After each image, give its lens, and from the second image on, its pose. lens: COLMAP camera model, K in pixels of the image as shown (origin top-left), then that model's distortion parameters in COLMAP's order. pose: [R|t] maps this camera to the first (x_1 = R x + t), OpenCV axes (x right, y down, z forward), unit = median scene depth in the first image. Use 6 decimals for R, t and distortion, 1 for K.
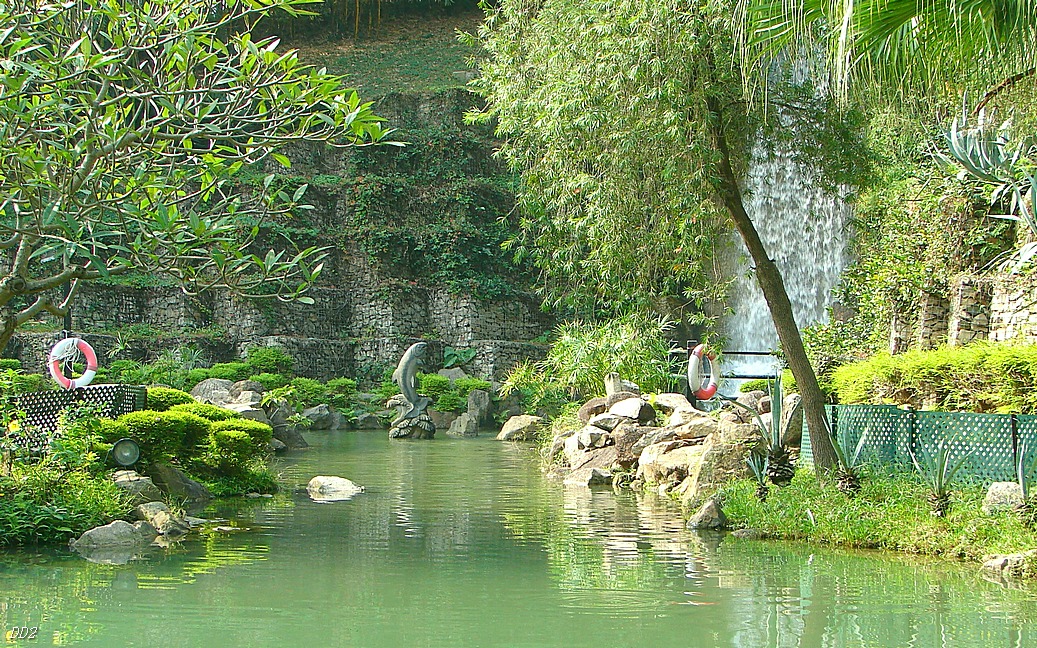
lens RADIAL K [[2389.5, 0, 521.8], [0, 2389.5, 332.3], [0, 0, 1]] dist [0.166700, 0.000000]
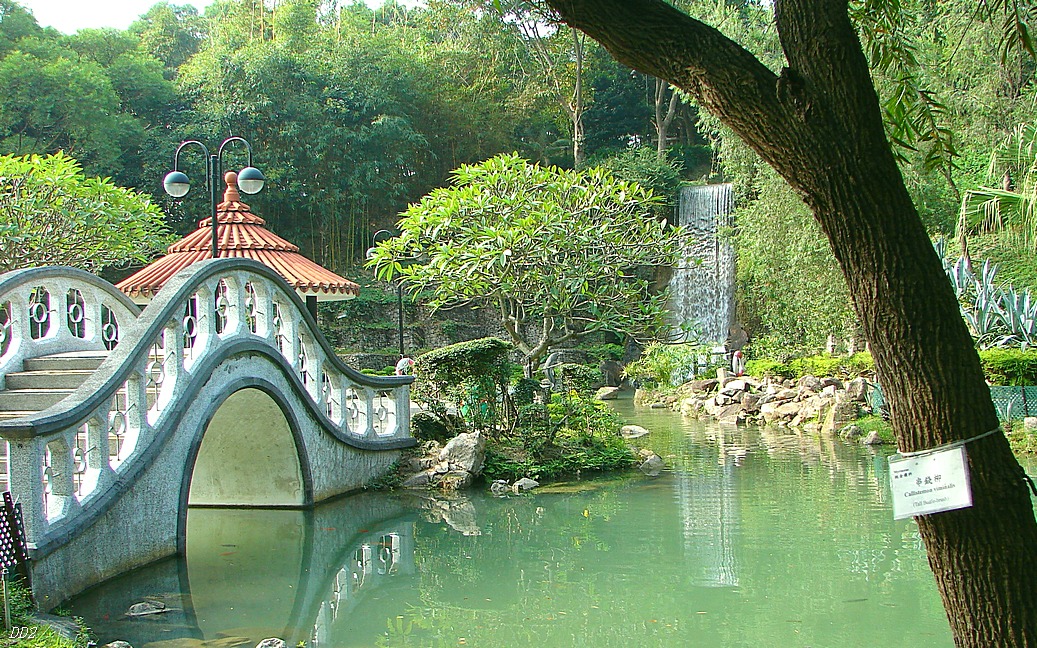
lens RADIAL K [[1229.2, 0, 515.8], [0, 1229.2, 328.9], [0, 0, 1]] dist [-0.096579, 0.000000]
pose [[0.992450, -0.034508, 0.117698, -0.283943], [0.034710, 0.999397, 0.000336, -0.025137], [-0.117638, 0.003752, 0.993049, -0.033722]]
